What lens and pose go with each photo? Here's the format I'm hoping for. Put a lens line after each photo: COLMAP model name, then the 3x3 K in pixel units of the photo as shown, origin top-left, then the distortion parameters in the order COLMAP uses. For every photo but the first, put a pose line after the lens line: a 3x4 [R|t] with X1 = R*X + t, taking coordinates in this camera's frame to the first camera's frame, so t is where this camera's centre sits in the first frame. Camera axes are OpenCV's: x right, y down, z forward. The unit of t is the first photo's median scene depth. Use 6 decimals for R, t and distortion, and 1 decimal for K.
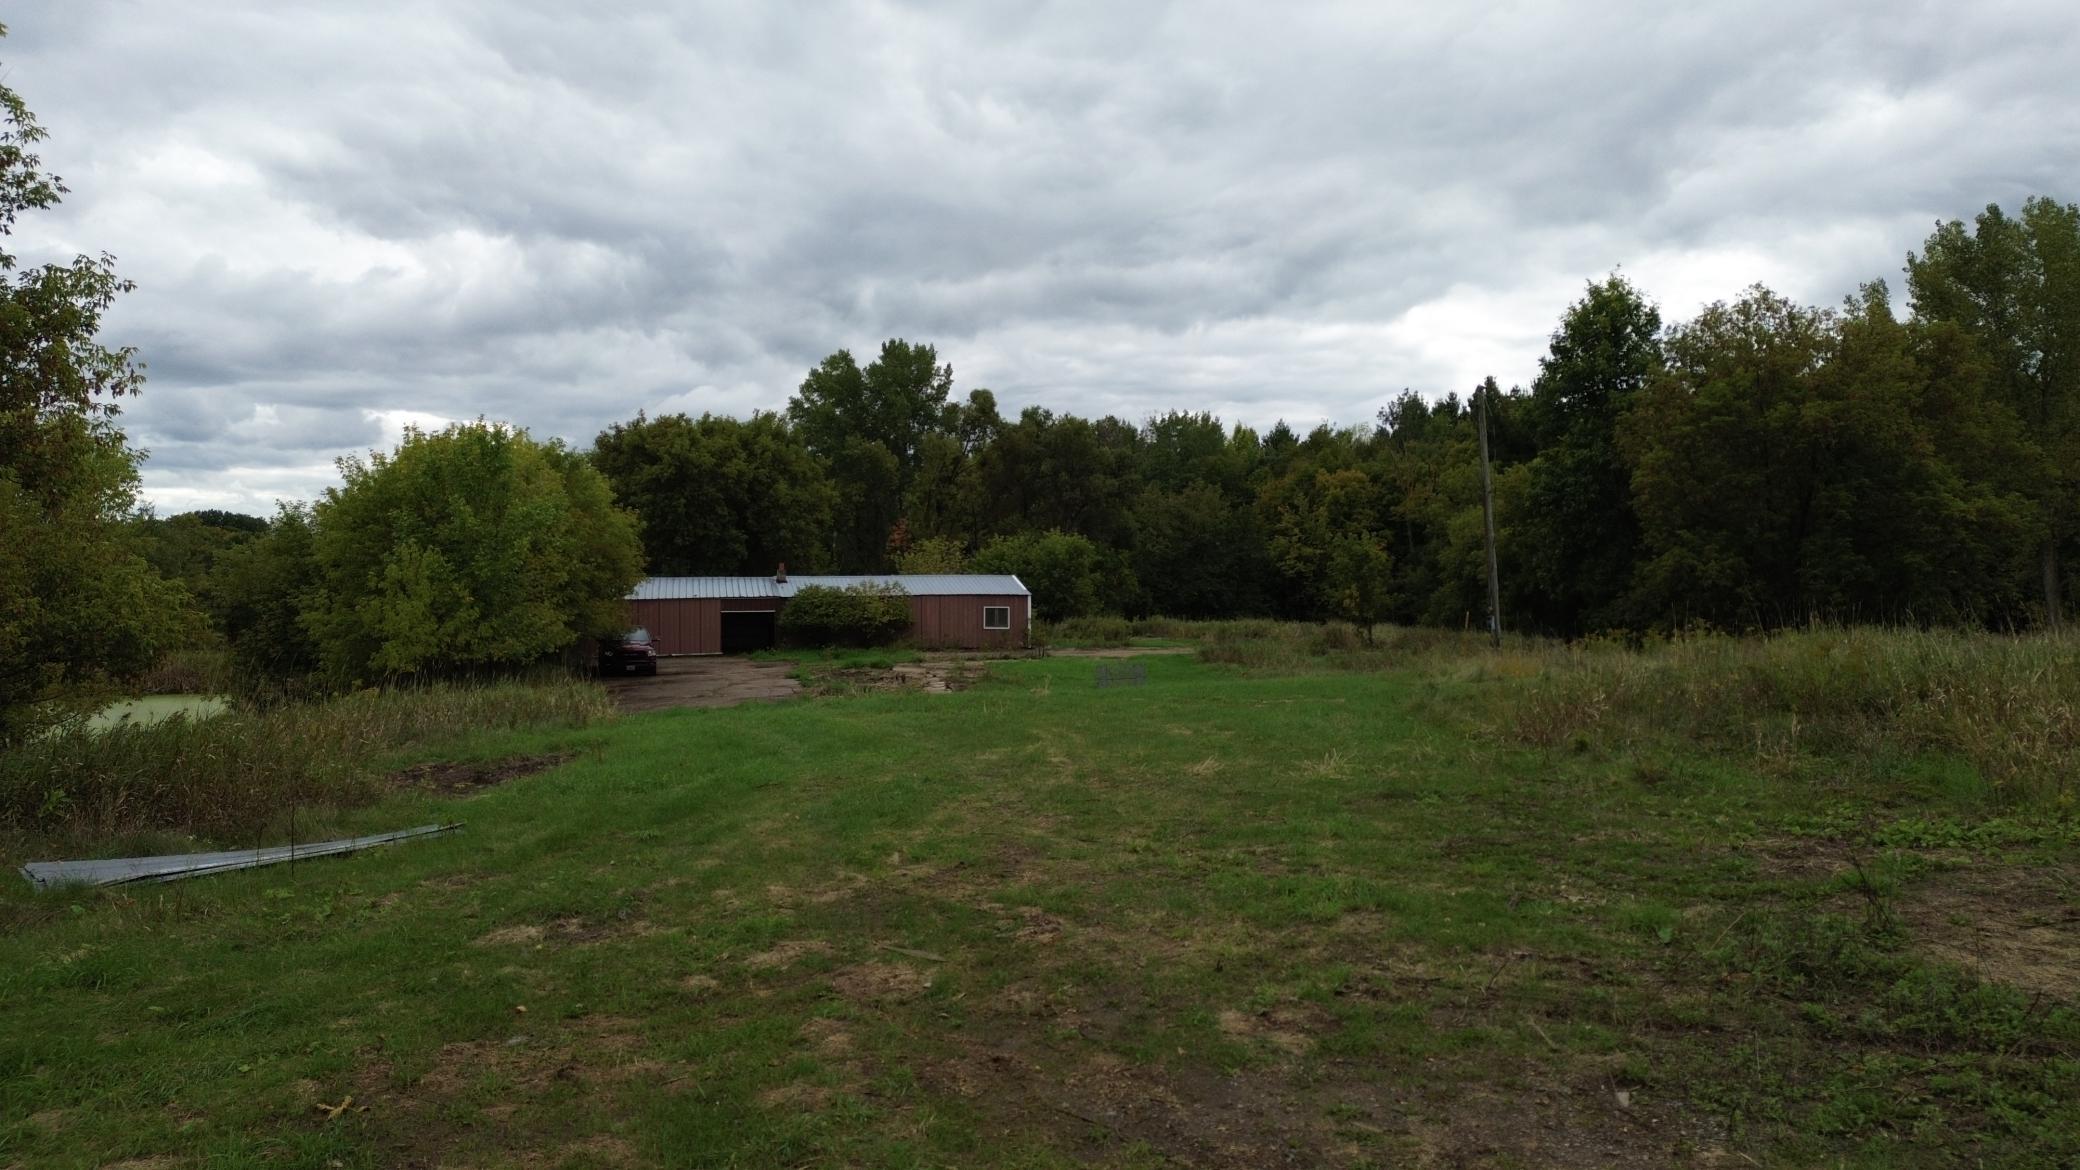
lens RADIAL K [[1457.5, 0, 1012.4], [0, 1457.5, 561.6], [0, 0, 1]] dist [0.094208, -0.101012]
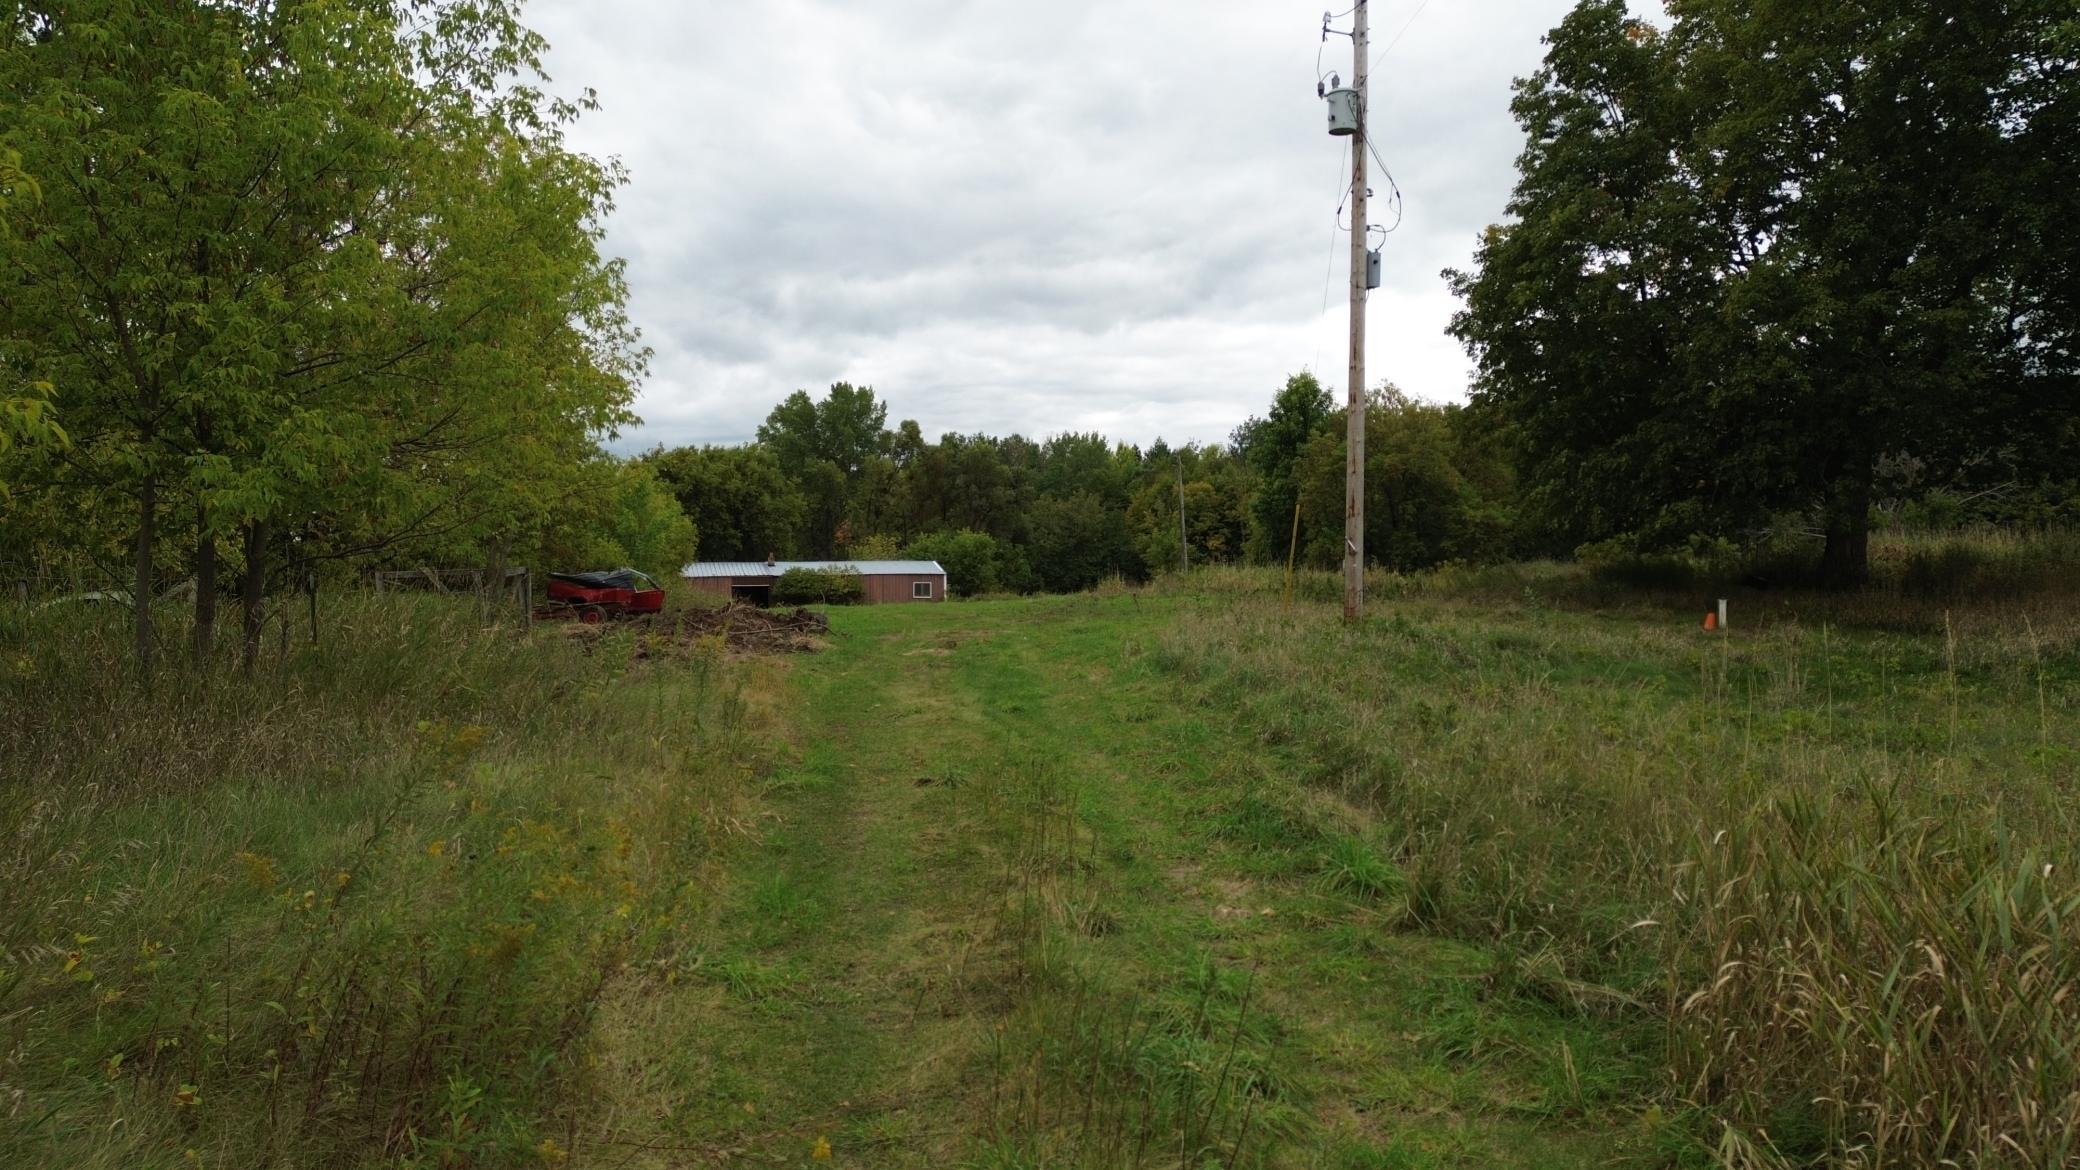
lens RADIAL K [[1457.5, 0, 1022.9], [0, 1457.5, 585.3], [0, 0, 1]] dist [0.094208, -0.101012]
pose [[0.998213, -0.005283, 0.059516, 0.001391], [0.004334, 0.999862, 0.016063, 0.007284], [-0.059592, -0.015776, 0.998098, -0.292147]]
